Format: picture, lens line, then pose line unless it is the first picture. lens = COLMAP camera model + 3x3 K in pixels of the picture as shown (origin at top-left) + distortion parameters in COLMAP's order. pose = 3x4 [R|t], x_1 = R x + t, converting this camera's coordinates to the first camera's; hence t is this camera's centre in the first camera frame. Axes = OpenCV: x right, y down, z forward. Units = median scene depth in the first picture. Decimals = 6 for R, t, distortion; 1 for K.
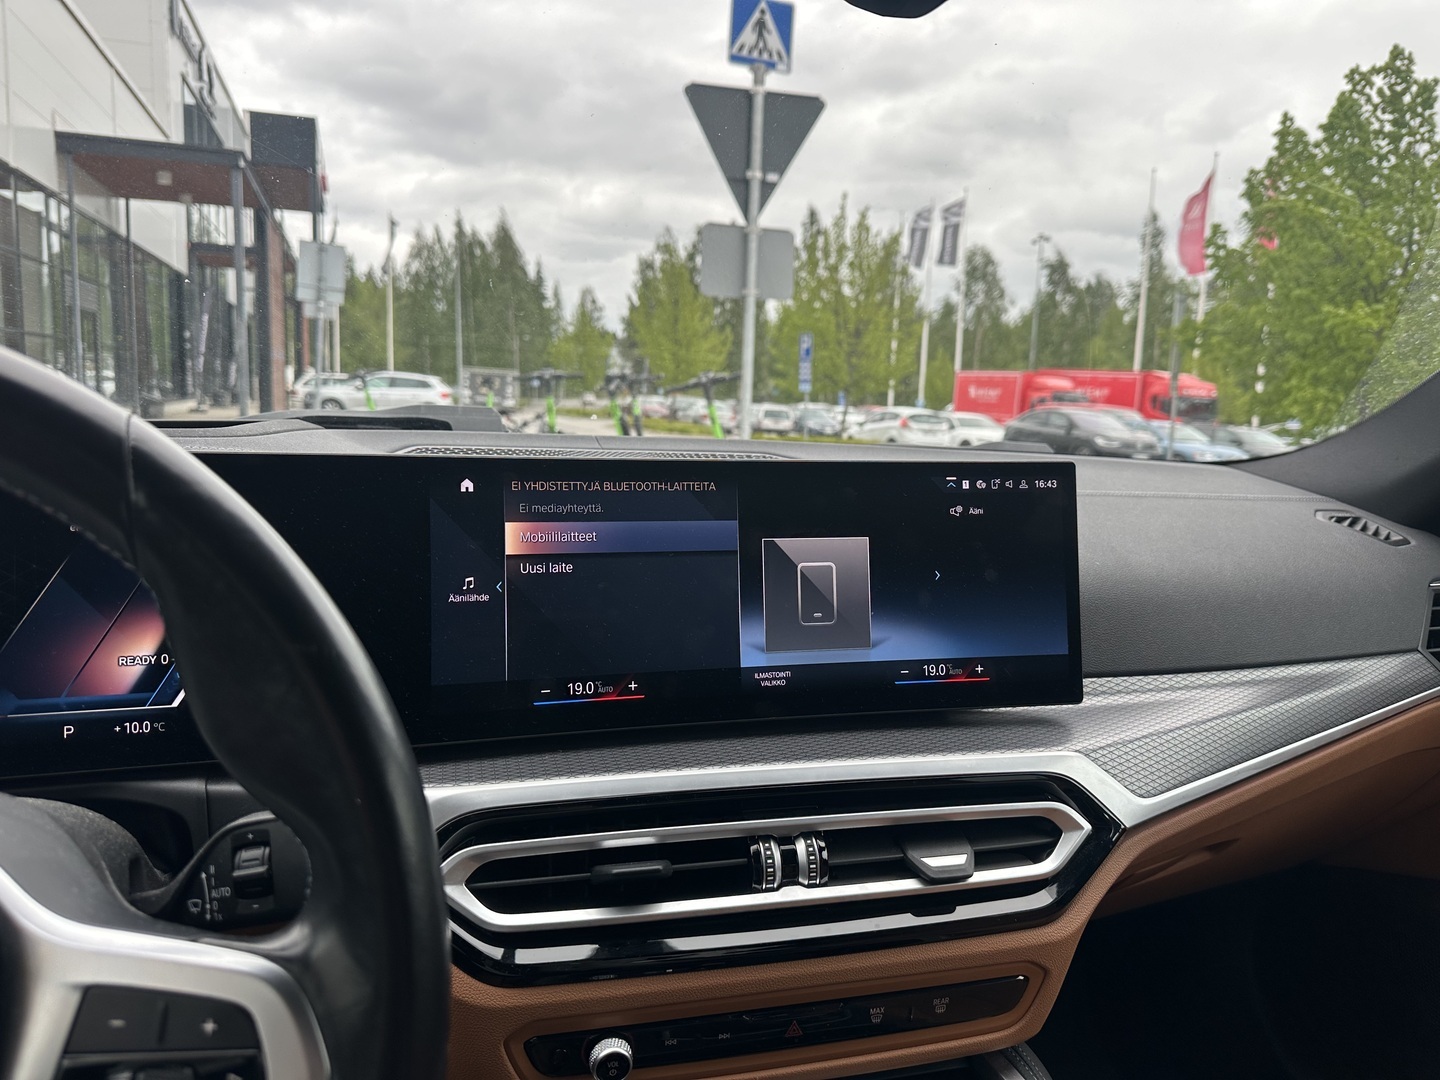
lens RADIAL K [[1040.4, 0, 724.8], [0, 1040.4, 547.3], [0, 0, 1]] dist [-0.003006, -0.023103]
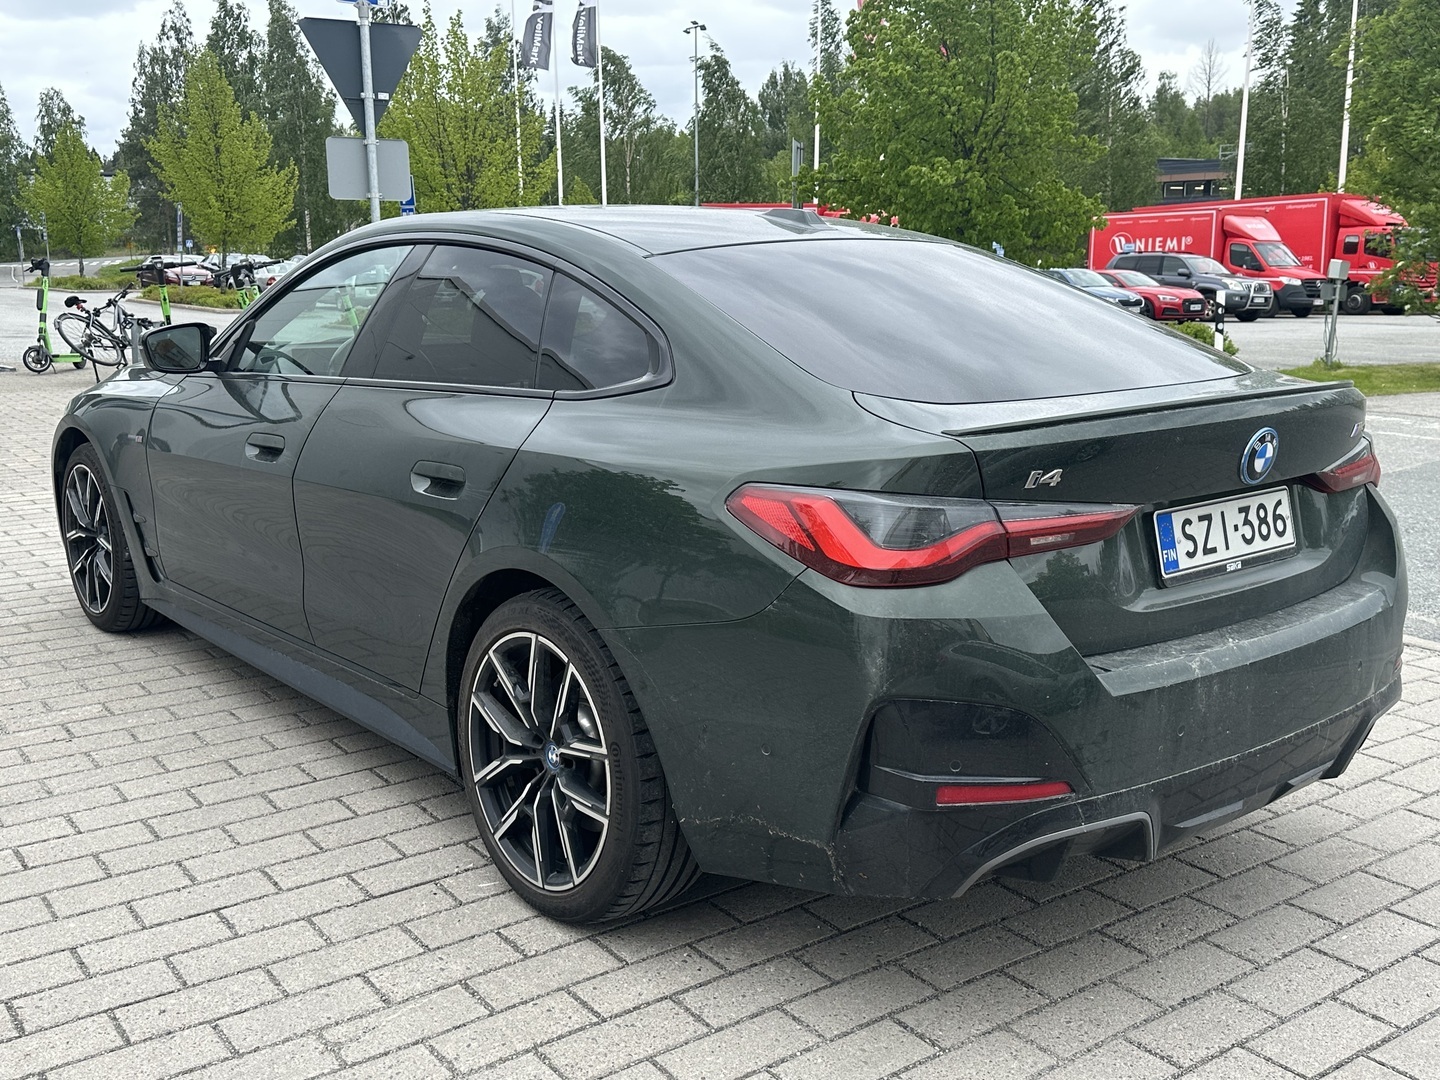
lens RADIAL K [[1419.1, 0, 714.1], [0, 1419.1, 537.6], [0, 0, 1]] dist [0.003166, 0.000000]
pose [[0.958212, -0.101238, 0.267546, -0.133054], [0.083613, 0.993558, 0.076497, 0.062433], [-0.273567, -0.050930, 0.960504, -1.128985]]
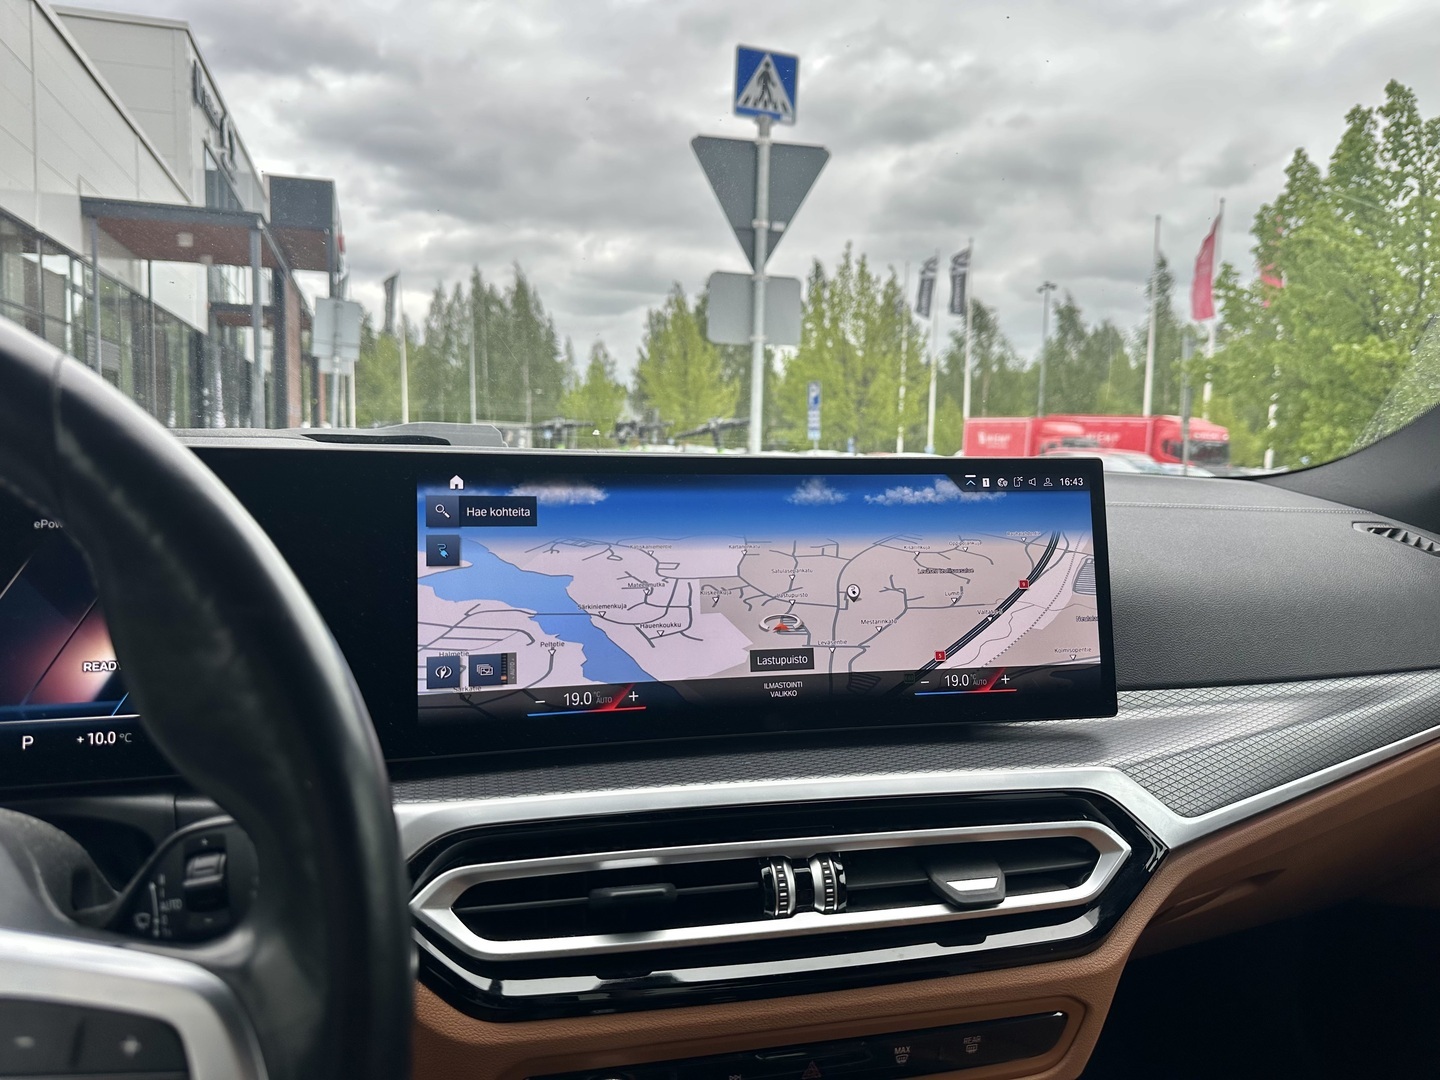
lens RADIAL K [[1040.4, 0, 714.9], [0, 1040.4, 543.0], [0, 0, 1]] dist [-0.003006, -0.023103]
pose [[0.999750, -0.010302, -0.019857, 0.000715], [0.009261, 0.998613, -0.051834, 0.007001], [0.020363, 0.051637, 0.998458, 0.009646]]
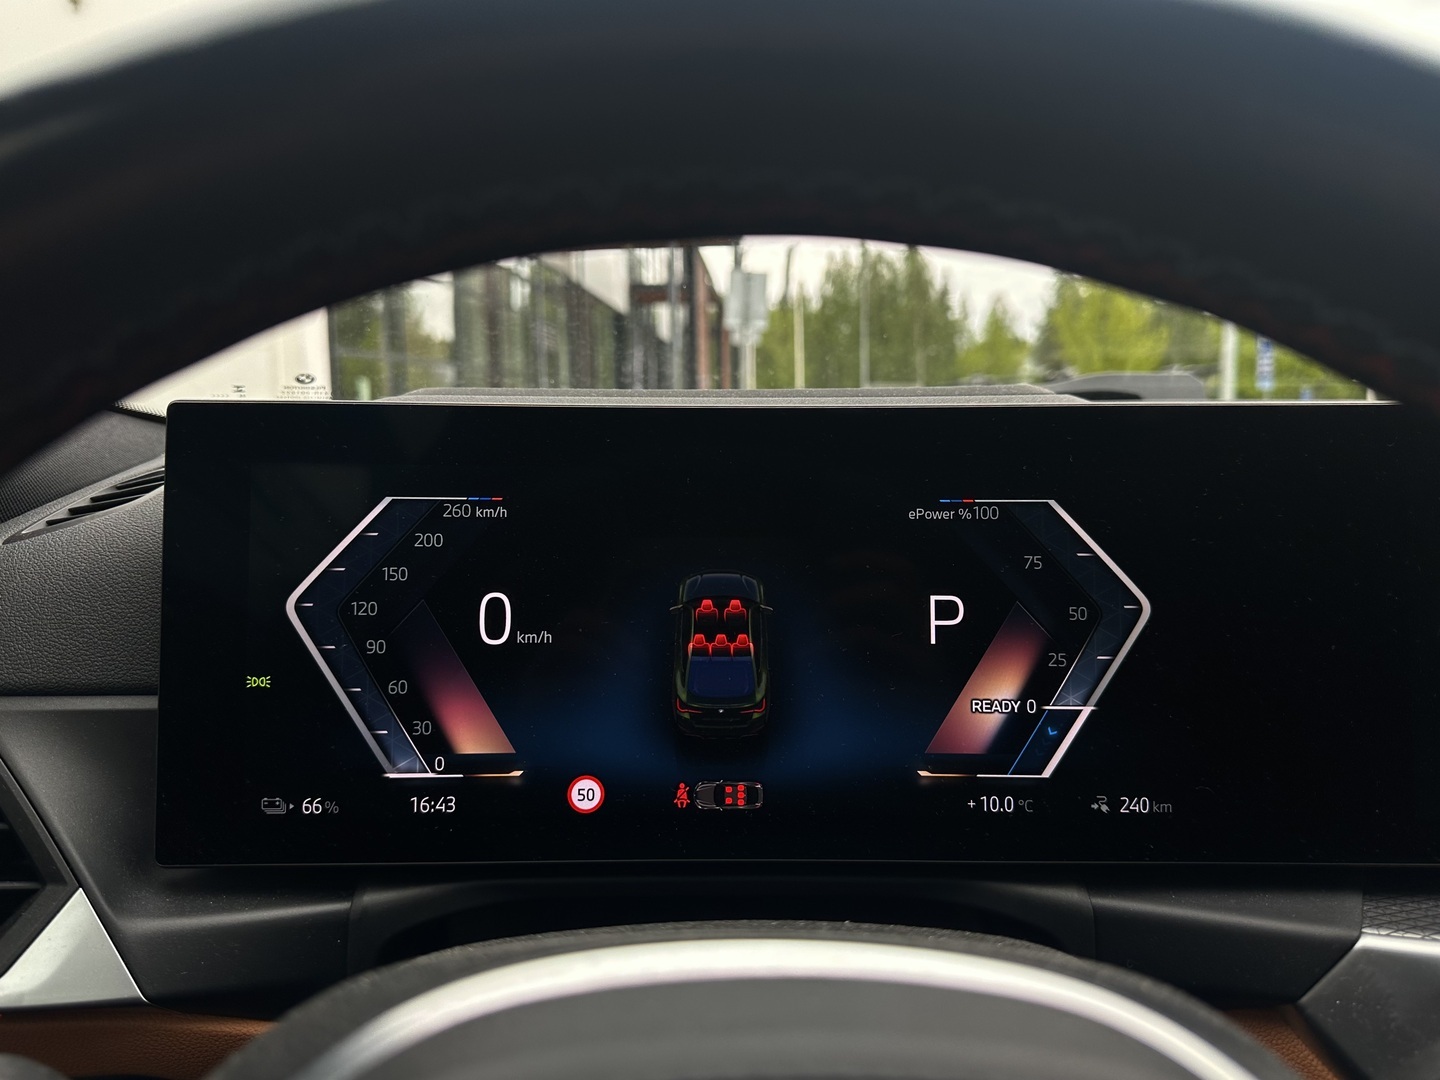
lens RADIAL K [[1040.4, 0, 716.5], [0, 1040.4, 535.7], [0, 0, 1]] dist [-0.003006, -0.023103]
pose [[0.925602, 0.003627, -0.378481, -0.064582], [-0.012836, 0.999680, -0.021810, 0.001737], [0.378281, 0.025045, 0.925352, 0.038446]]
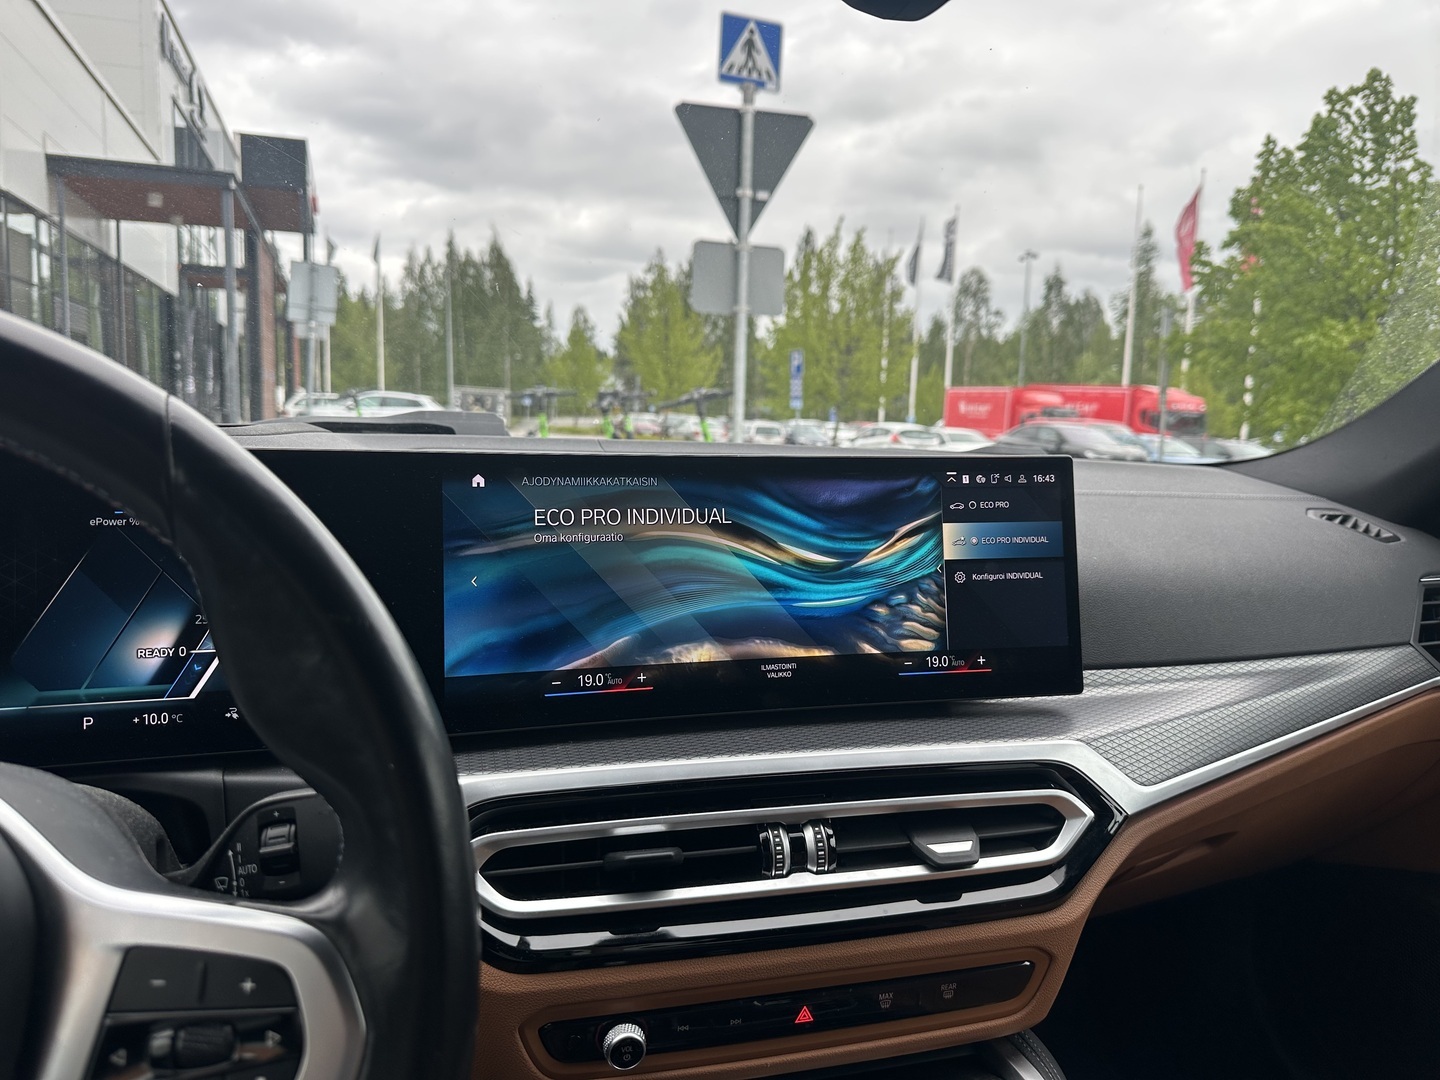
lens RADIAL K [[1040.4, 0, 724.4], [0, 1040.4, 546.9], [0, 0, 1]] dist [-0.003006, -0.023103]
pose [[0.999945, -0.007500, 0.007345, -0.002248], [0.007624, 0.999825, -0.017067, 0.003686], [-0.007216, 0.017122, 0.999827, -0.002860]]
